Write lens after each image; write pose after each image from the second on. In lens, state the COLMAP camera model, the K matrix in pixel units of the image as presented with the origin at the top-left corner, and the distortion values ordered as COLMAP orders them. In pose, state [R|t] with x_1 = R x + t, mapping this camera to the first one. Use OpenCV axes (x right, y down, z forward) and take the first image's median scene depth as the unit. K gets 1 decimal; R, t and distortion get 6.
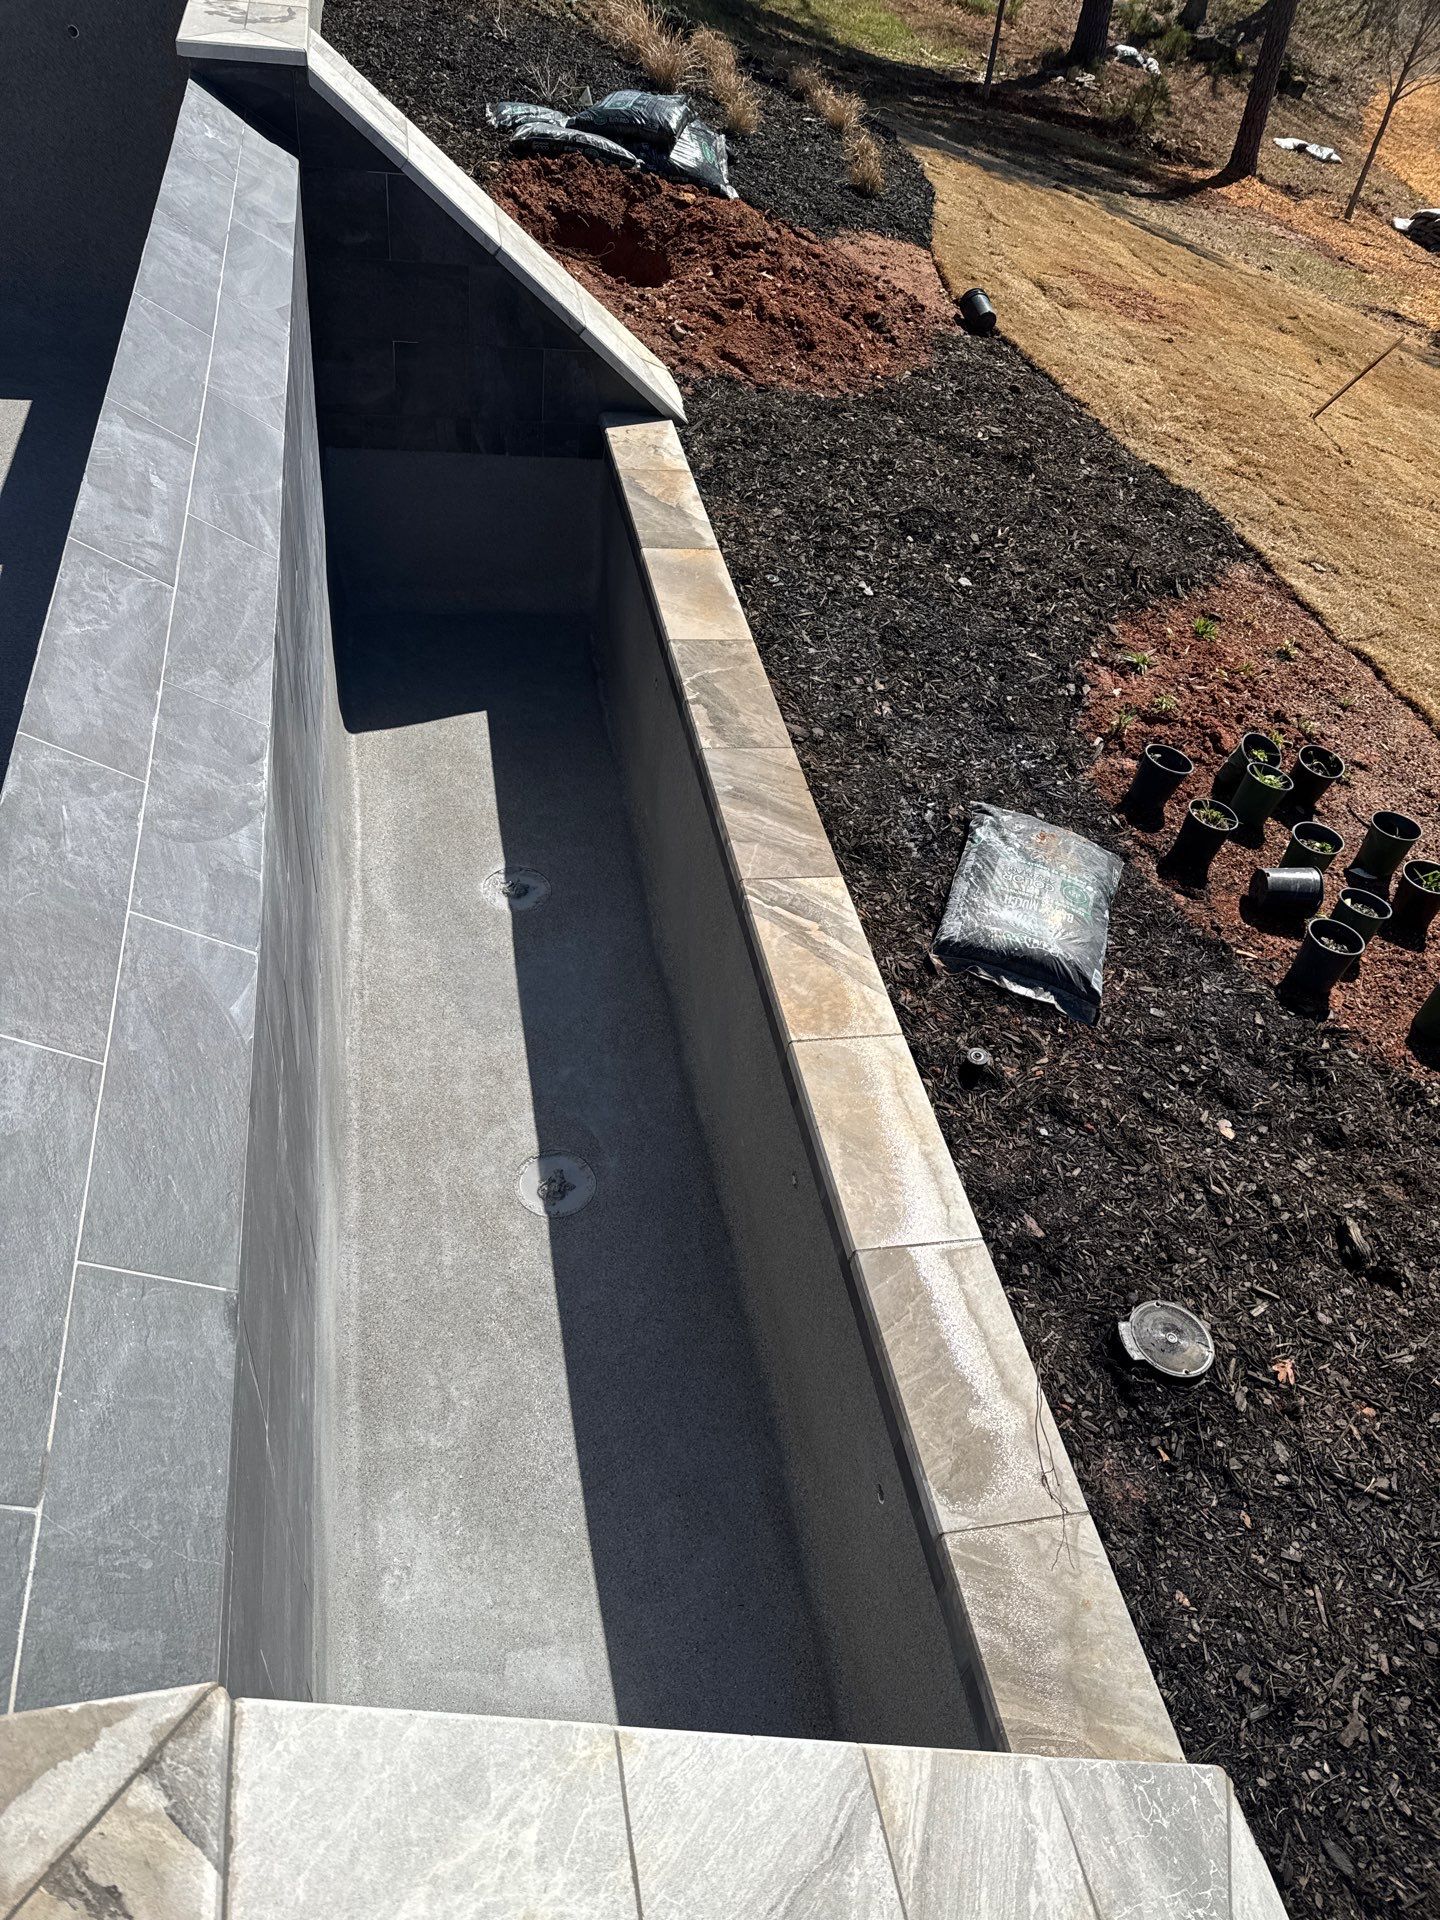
lens RADIAL K [[1338.8, 0, 717.2], [0, 1338.8, 949.5], [0, 0, 1]] dist [0.045689, -0.047561]
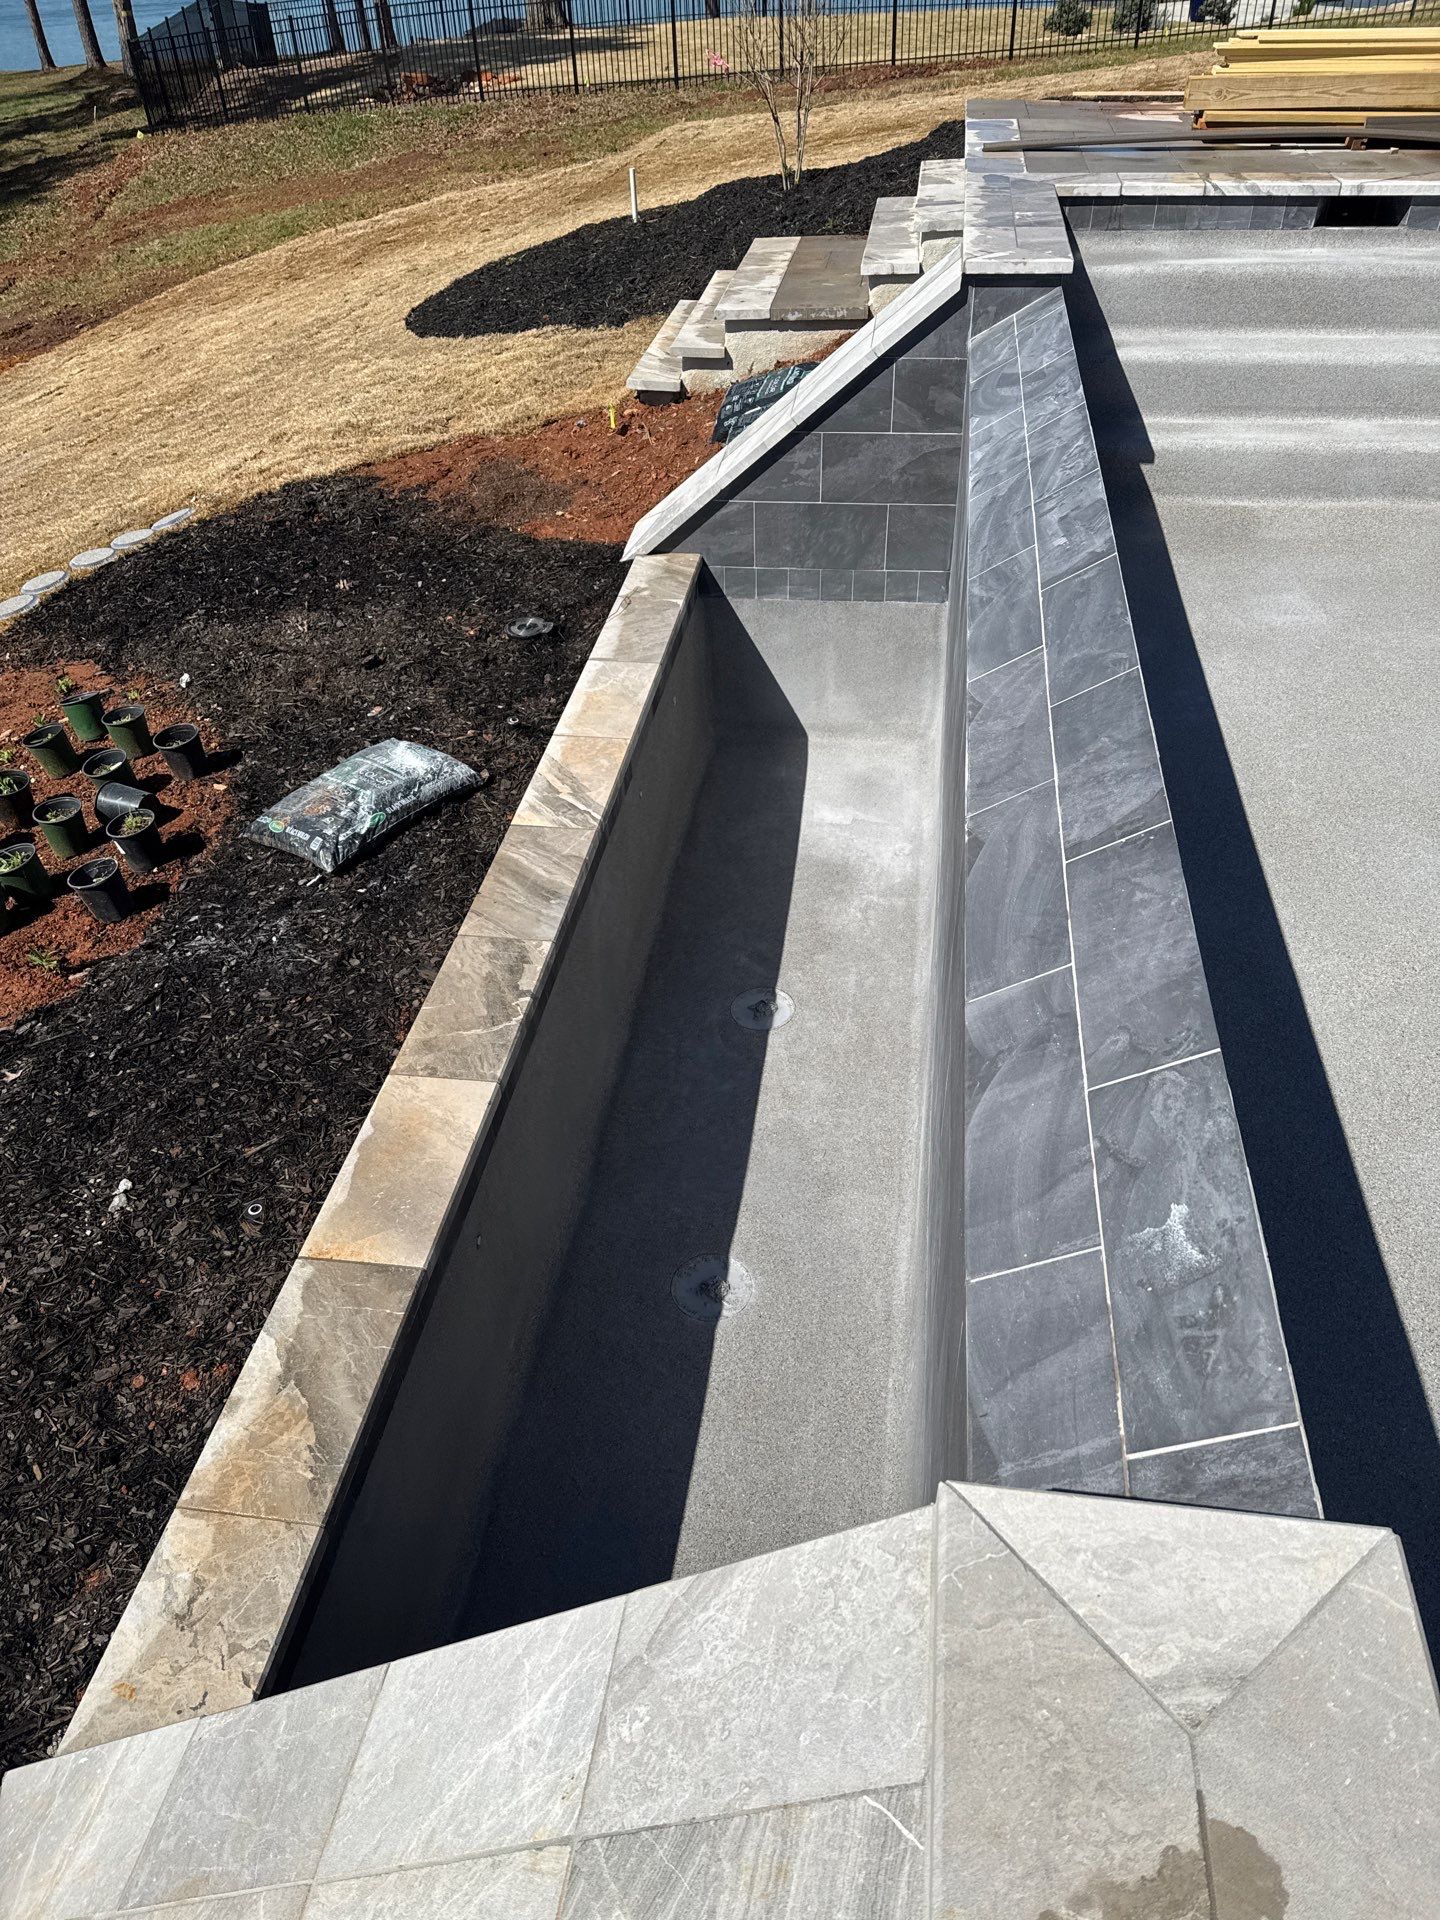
lens RADIAL K [[1338.8, 0, 735.4], [0, 1338.8, 965.2], [0, 0, 1]] dist [0.045689, -0.047561]
pose [[-0.942087, -0.279410, 0.185477, -0.306677], [0.160381, 0.110359, 0.980866, -1.033669], [-0.294533, 0.953809, -0.059156, 1.004679]]
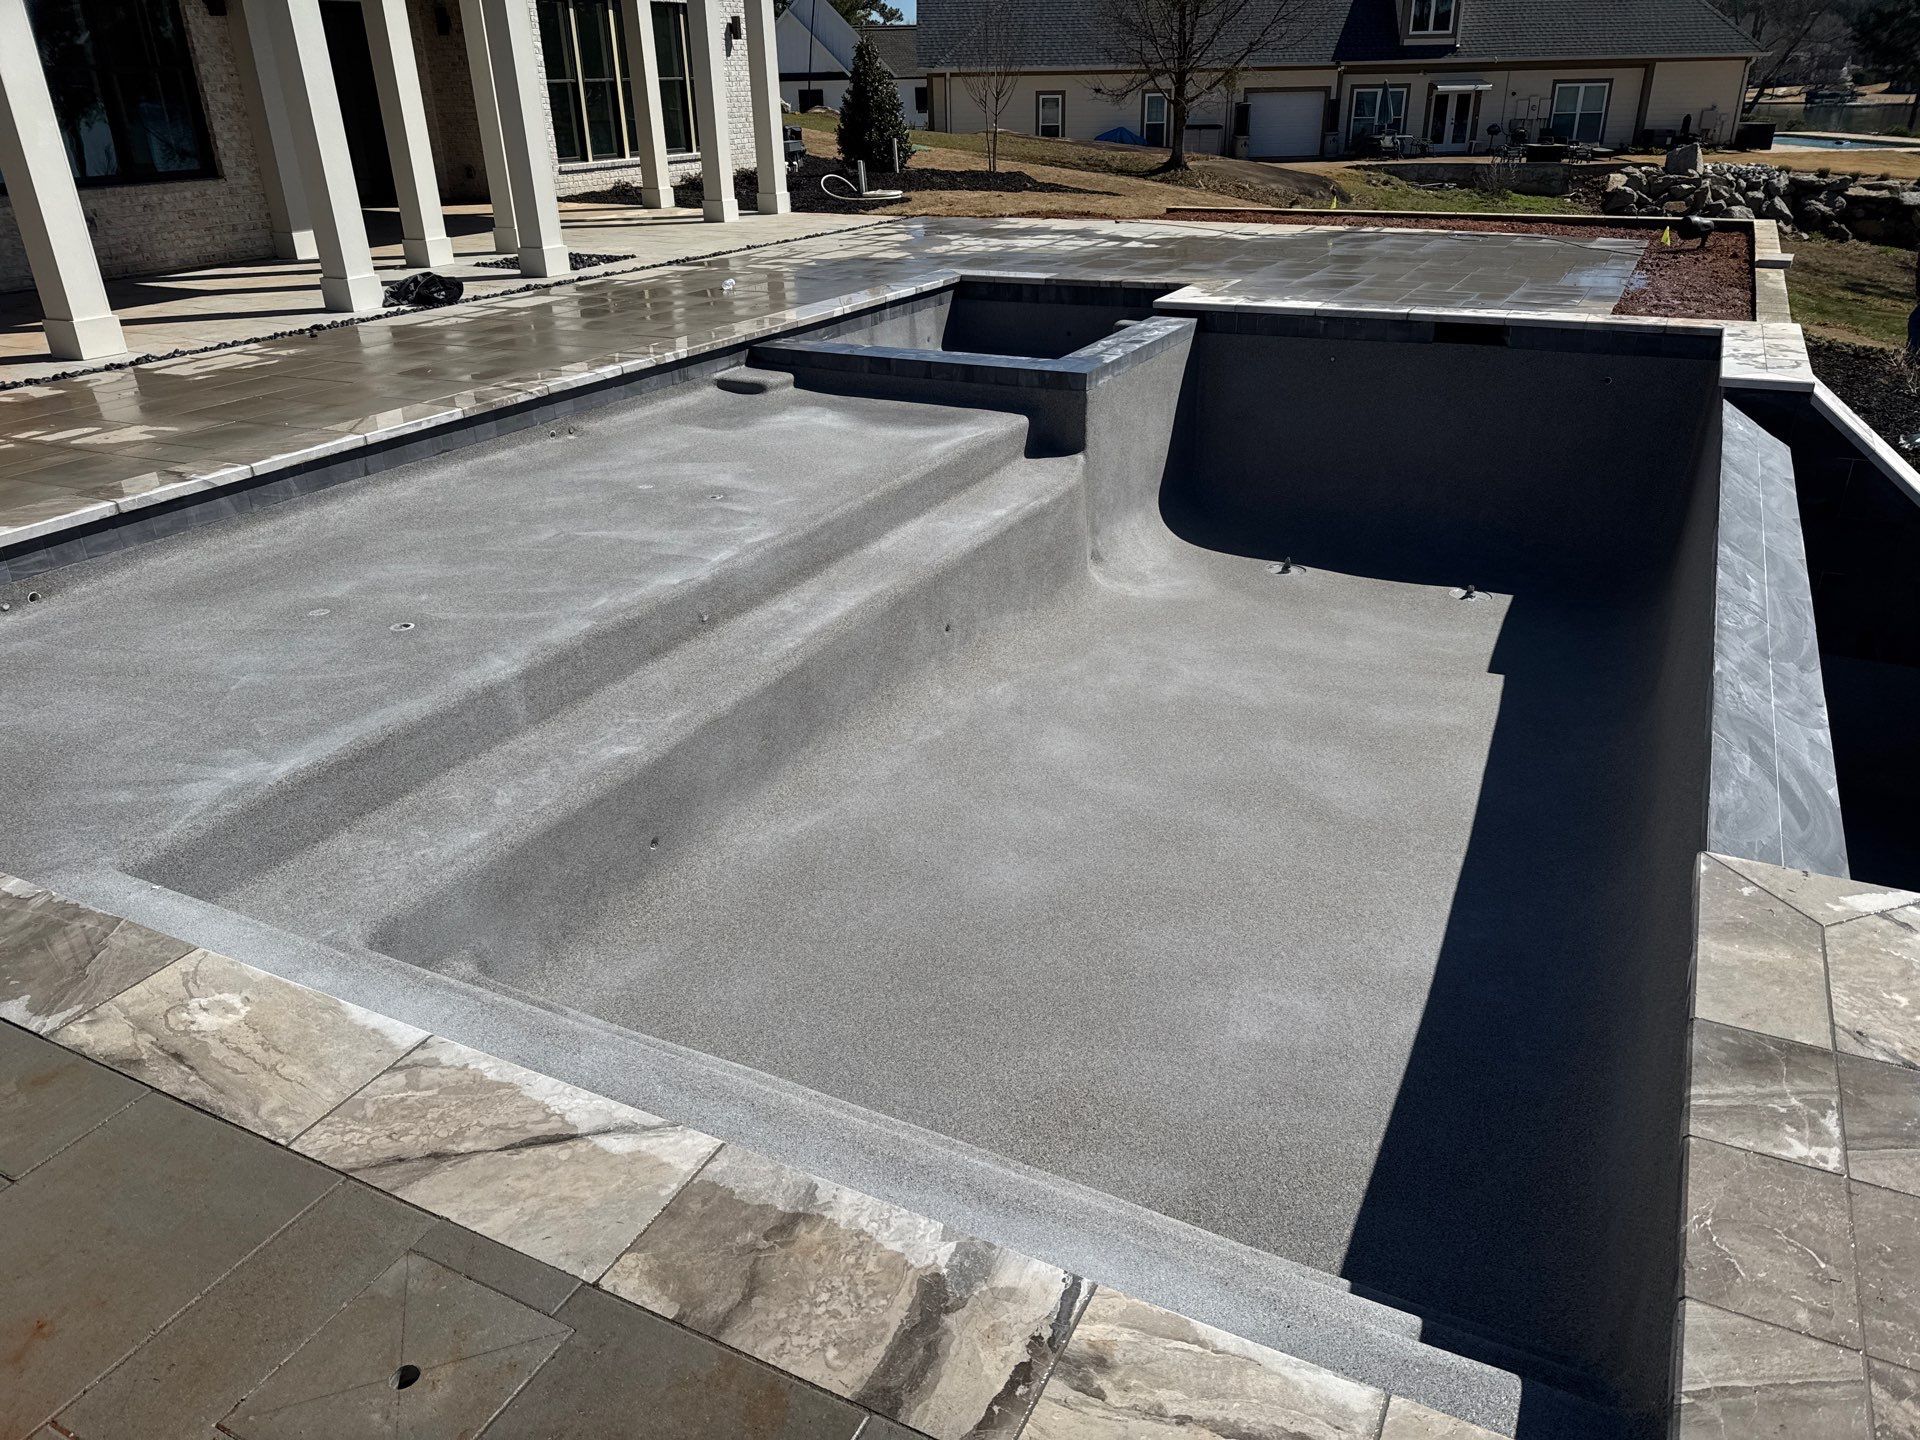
lens RADIAL K [[1338.8, 0, 952.4], [0, 1338.8, 720.1], [0, 0, 1]] dist [0.045689, -0.047561]
pose [[0.772526, 0.133330, -0.620827, -0.074716], [-0.352610, 0.903182, -0.244802, 0.384719], [0.528080, 0.408026, 0.744746, -0.472461]]
